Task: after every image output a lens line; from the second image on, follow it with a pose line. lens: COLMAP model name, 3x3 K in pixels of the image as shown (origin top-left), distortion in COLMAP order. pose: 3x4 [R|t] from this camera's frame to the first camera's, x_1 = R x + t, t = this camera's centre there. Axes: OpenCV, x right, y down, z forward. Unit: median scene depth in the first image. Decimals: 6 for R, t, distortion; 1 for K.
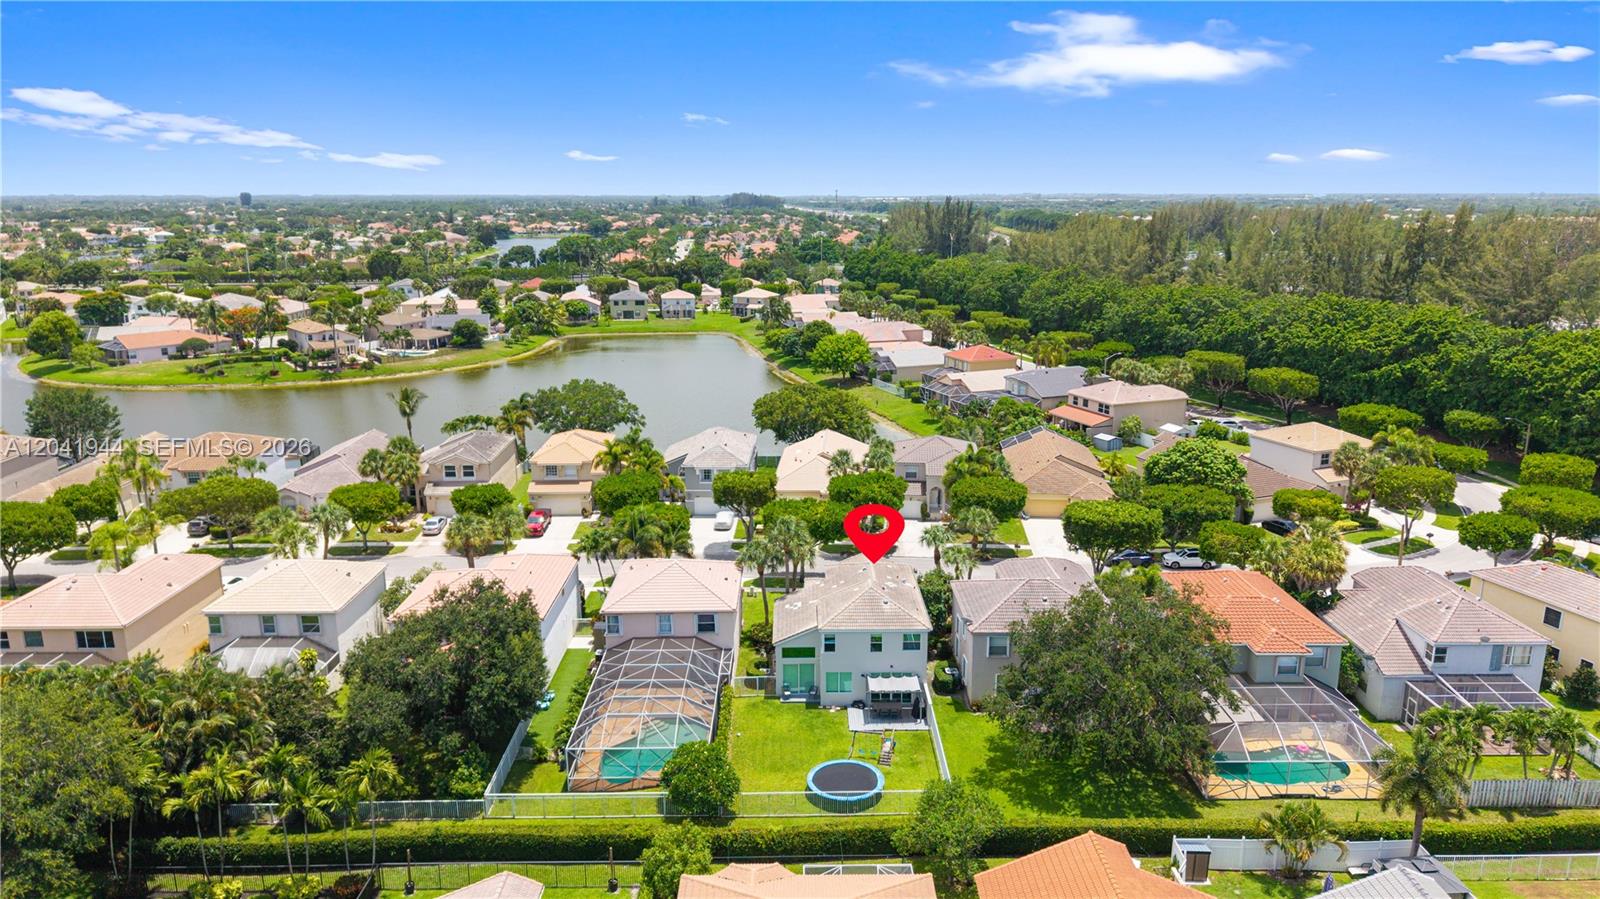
lens RADIAL K [[1067.8, 0, 803.8], [0, 1067.8, 450.7], [0, 0, 1]] dist [0.041124, -0.000688]
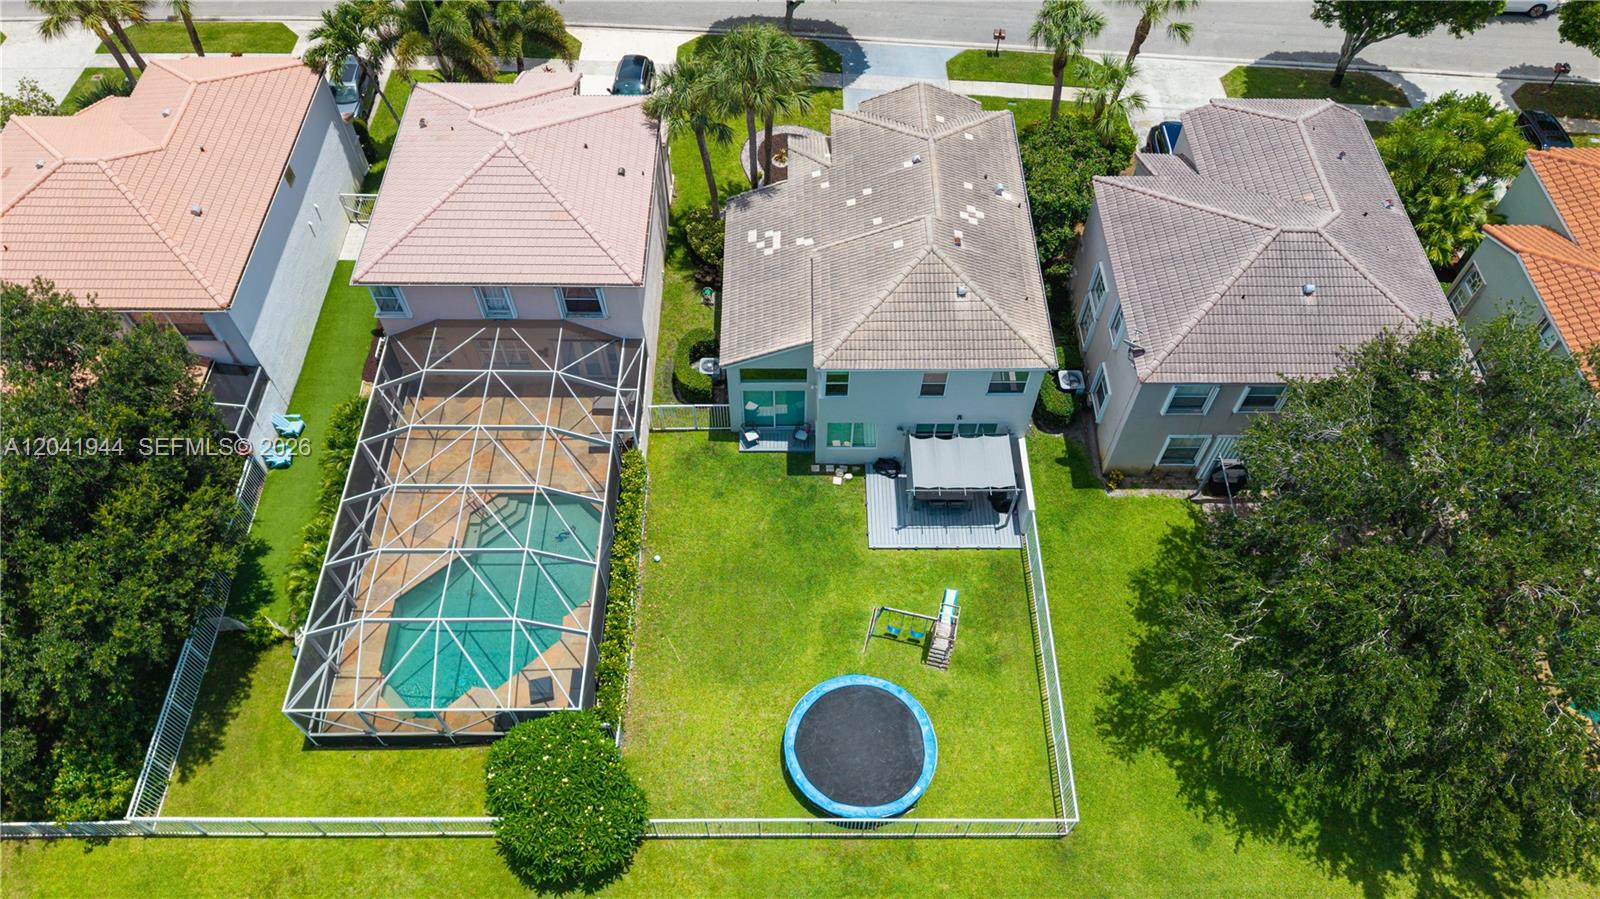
lens RADIAL K [[1067.8, 0, 803.8], [0, 1067.8, 450.7], [0, 0, 1]] dist [0.041124, -0.000688]
pose [[0.999917, 0.007217, 0.010652, 0.004630], [-0.012488, 0.743777, 0.668311, -0.117304], [-0.003099, -0.668388, 0.743806, 0.621151]]
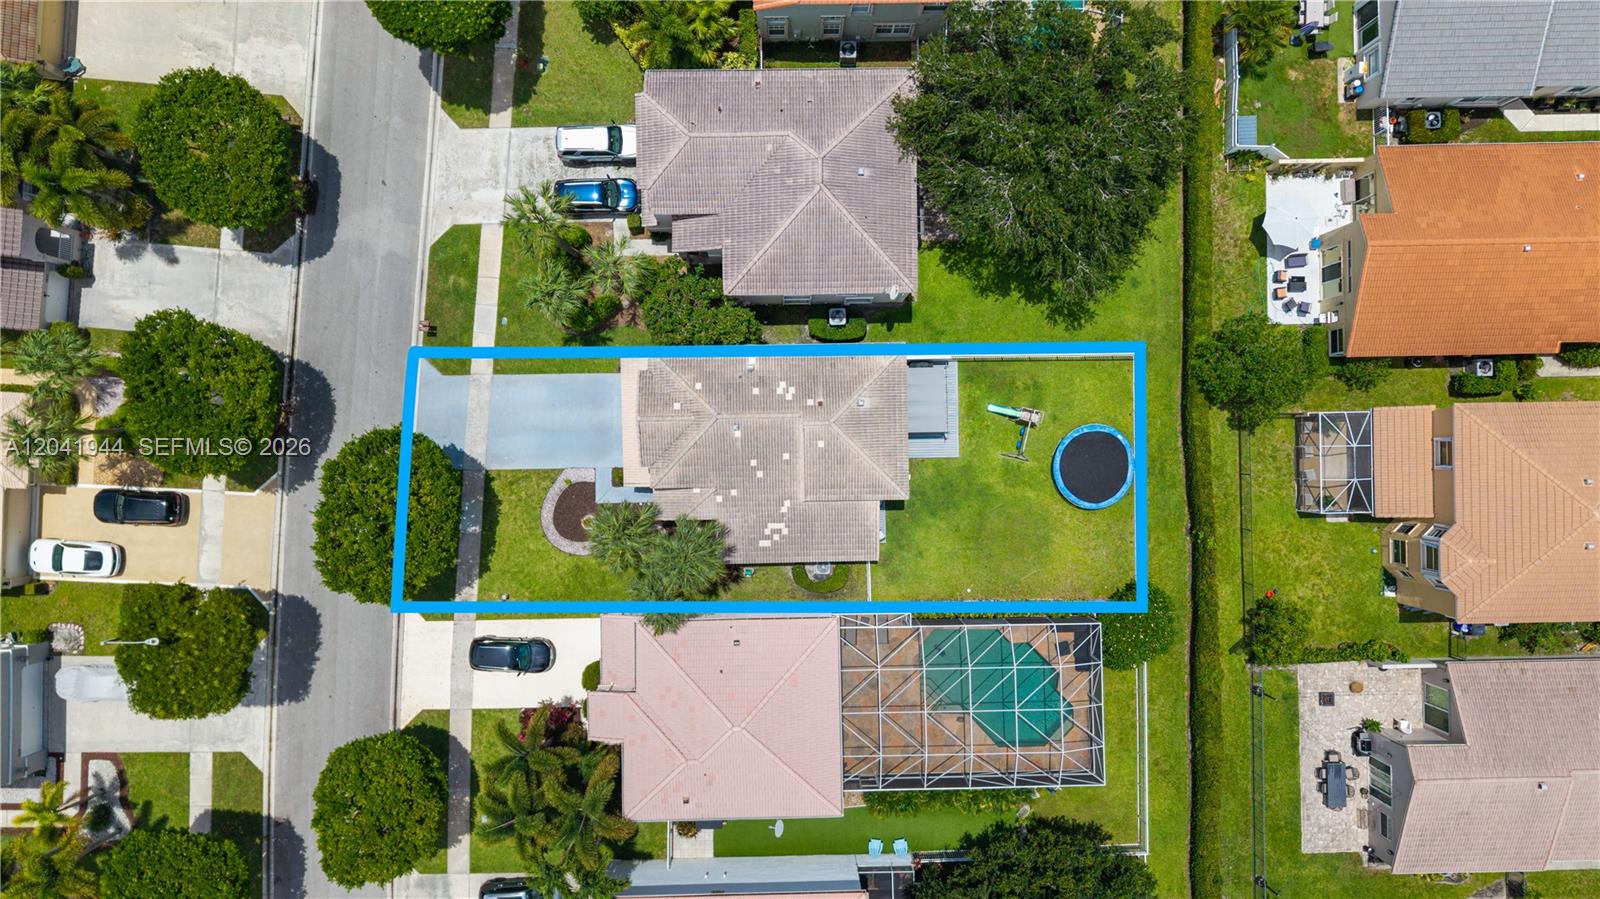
lens RADIAL K [[1101.5, 0, 798.0], [0, 1101.5, 455.2], [0, 0, 1]] dist [0.104743, -0.000252]
pose [[-0.013105, -0.999887, -0.007316, 0.050484], [0.221021, -0.010032, 0.975217, -0.581402], [-0.975181, 0.011163, 0.221128, 0.900320]]
